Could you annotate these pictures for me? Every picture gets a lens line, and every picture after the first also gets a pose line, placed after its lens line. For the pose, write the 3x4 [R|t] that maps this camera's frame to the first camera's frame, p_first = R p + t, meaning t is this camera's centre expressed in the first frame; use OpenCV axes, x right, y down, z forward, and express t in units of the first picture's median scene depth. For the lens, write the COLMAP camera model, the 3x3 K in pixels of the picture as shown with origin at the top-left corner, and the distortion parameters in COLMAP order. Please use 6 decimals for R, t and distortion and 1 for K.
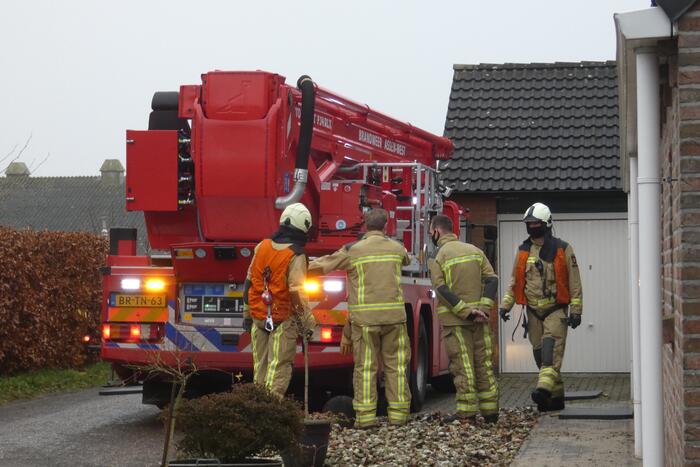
lens RADIAL K [[2040.8, 0, 349.8], [0, 2040.8, 249.9], [0, 0, 1]] dist [0.525770, -0.212026]
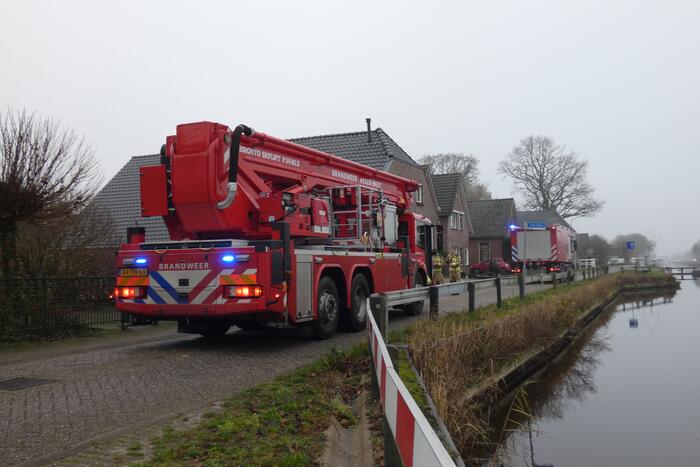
lens RADIAL K [[692.1, 0, 350.0], [0, 692.1, 233.5], [0, 0, 1]] dist [-0.001205, 0.001550]
pose [[0.976670, -0.047253, -0.209482, 0.164492], [0.042169, 0.998699, -0.028676, 0.016707], [0.210565, 0.019174, 0.977392, 0.498610]]
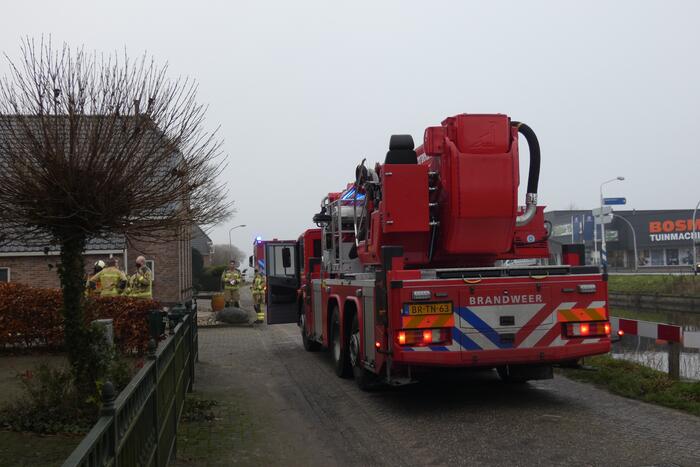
lens RADIAL K [[820.9, 0, 350.0], [0, 820.9, 233.5], [0, 0, 1]] dist [-0.026813, -0.028158]
pose [[0.928915, -0.026070, 0.369375, -0.299937], [0.035168, 0.999221, -0.017918, -0.010465], [-0.368620, 0.029634, 0.929108, 0.566683]]
